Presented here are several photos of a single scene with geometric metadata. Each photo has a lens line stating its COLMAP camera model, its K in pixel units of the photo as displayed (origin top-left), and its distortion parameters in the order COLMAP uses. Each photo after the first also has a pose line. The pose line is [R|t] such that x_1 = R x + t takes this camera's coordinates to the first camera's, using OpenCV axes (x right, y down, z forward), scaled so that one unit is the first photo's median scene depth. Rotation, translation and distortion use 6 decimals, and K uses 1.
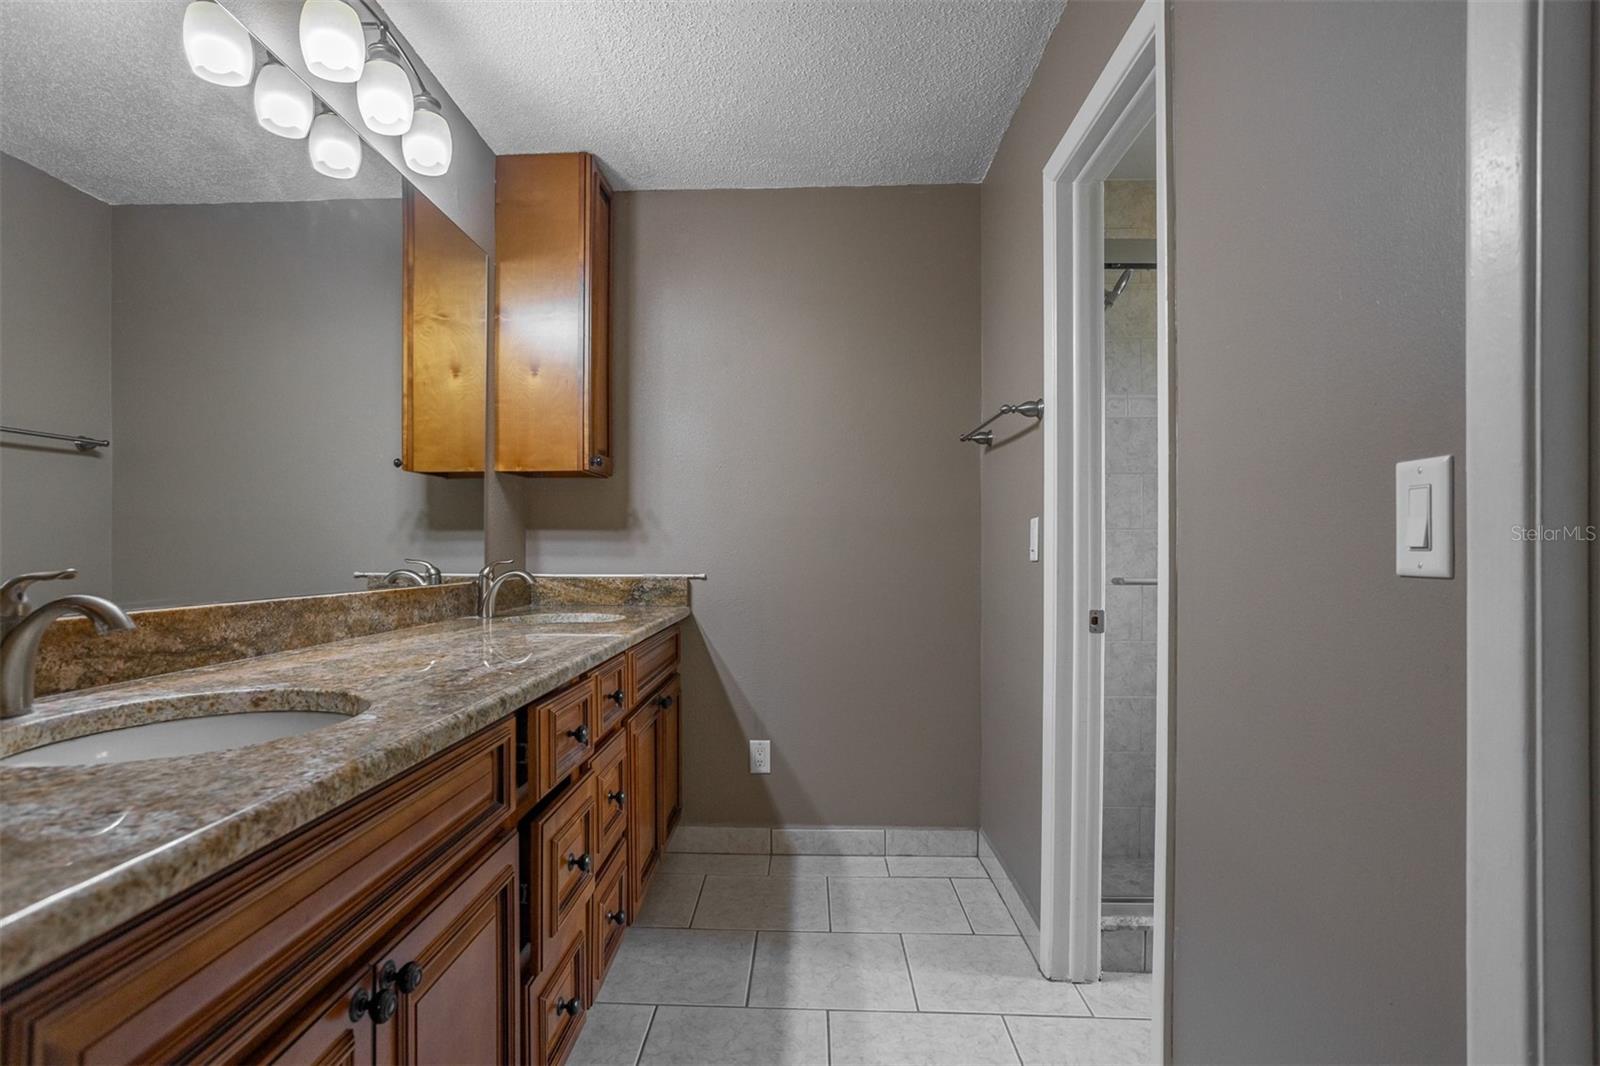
lens RADIAL K [[814.3, 0, 783.8], [0, 814.3, 546.5], [0, 0, 1]] dist [-0.053158, 0.036411]
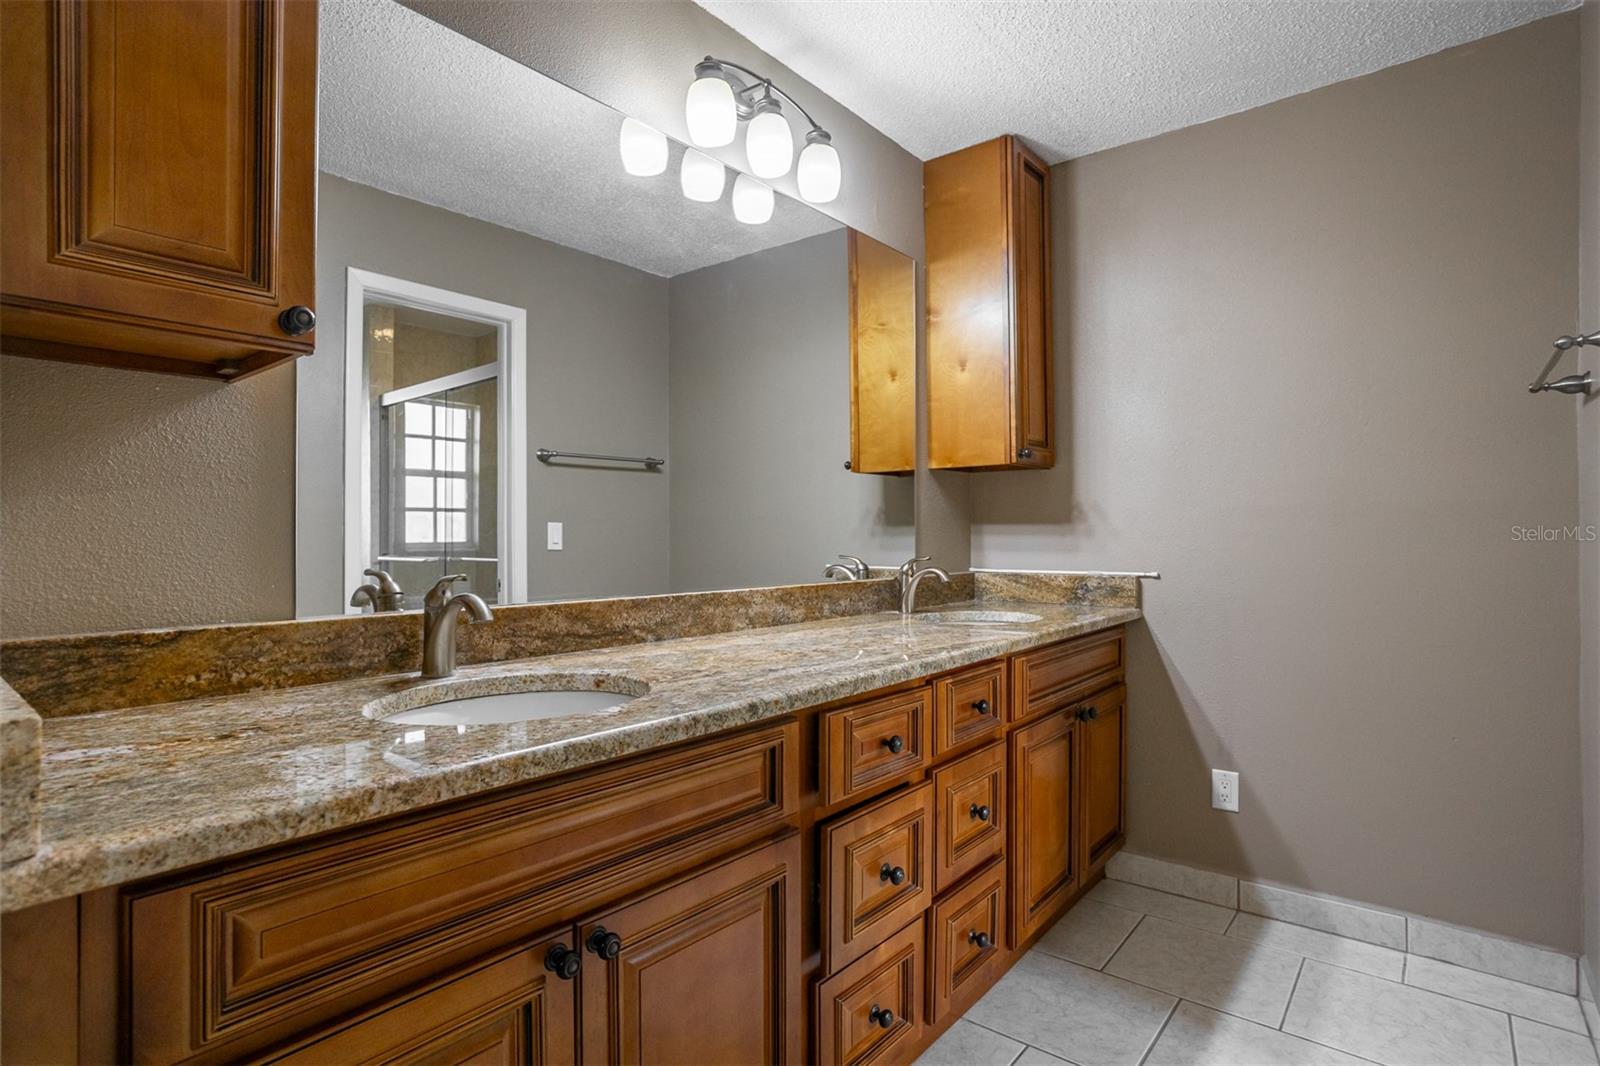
lens RADIAL K [[818.3, 0, 798.7], [0, 818.3, 529.8], [0, 0, 1]] dist [-0.060059, 0.038360]
pose [[0.806714, -0.008126, -0.590886, 0.138118], [0.006114, 0.999967, -0.005405, -0.012965], [0.590910, 0.000747, 0.806737, 0.079427]]
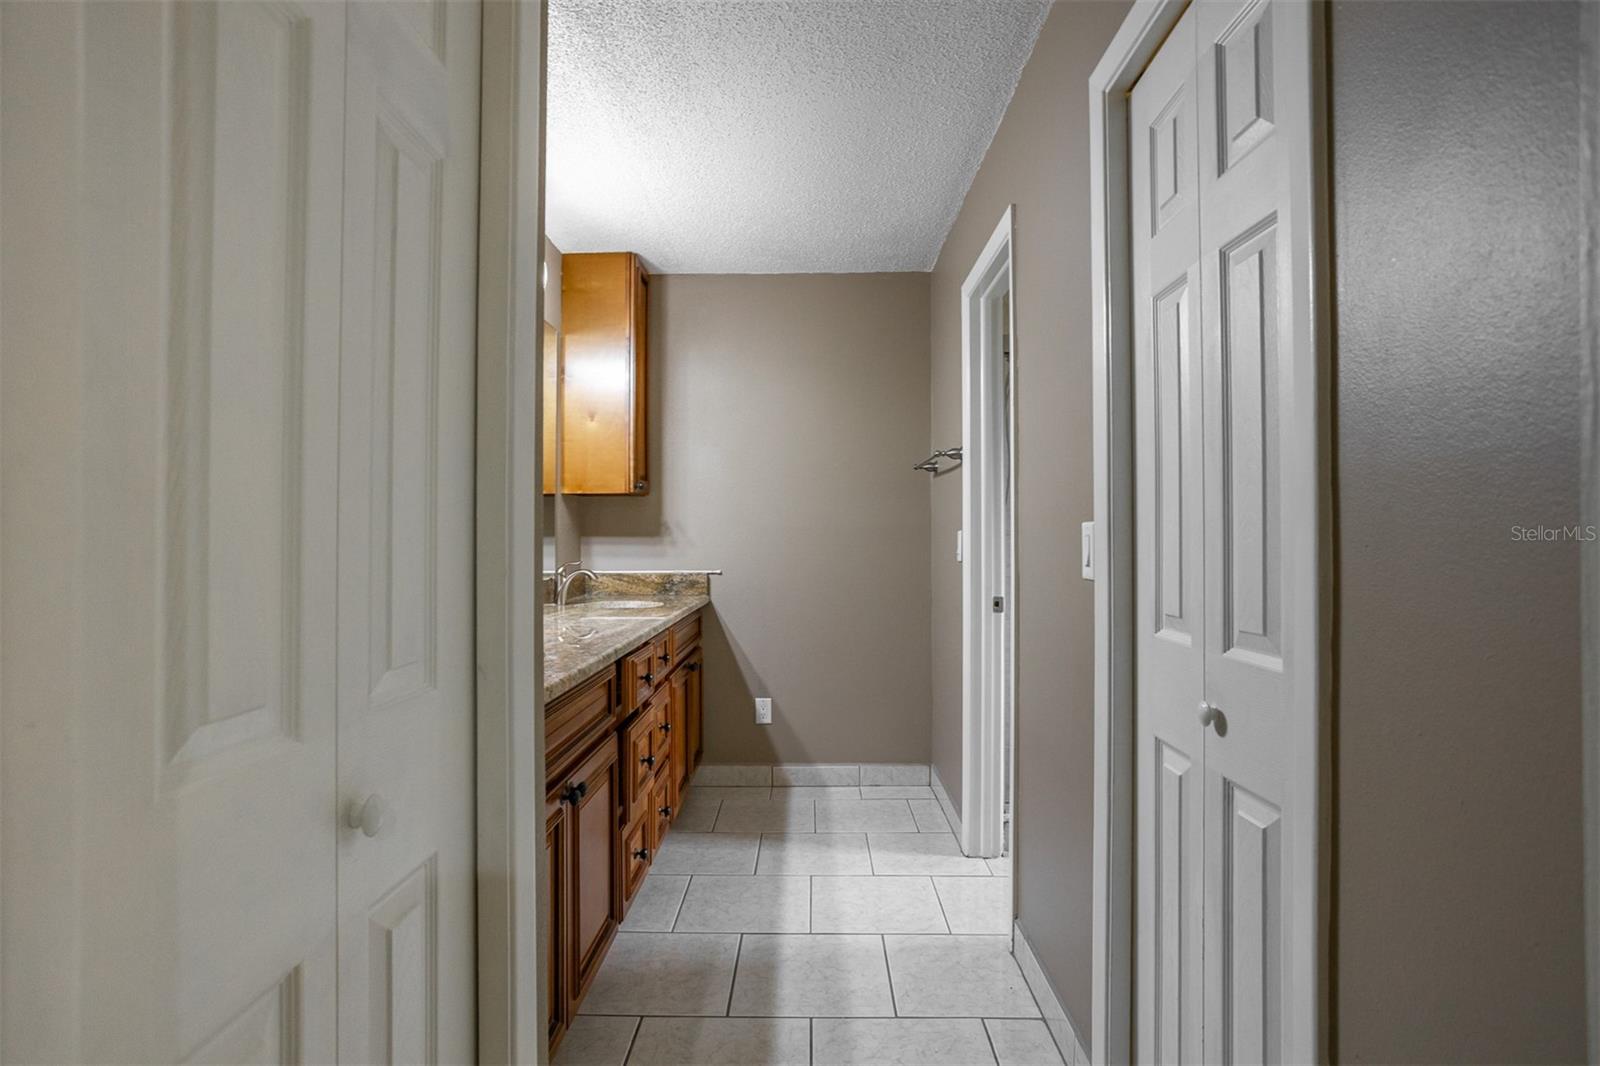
lens RADIAL K [[757.5, 0, 806.5], [0, 757.5, 527.5], [0, 0, 1]] dist [-0.029523, 0.000003]
pose [[0.999578, -0.002831, 0.028917, 0.007048], [0.003250, 0.999890, -0.014454, -0.021443], [-0.028873, 0.014542, 0.999477, -0.273974]]
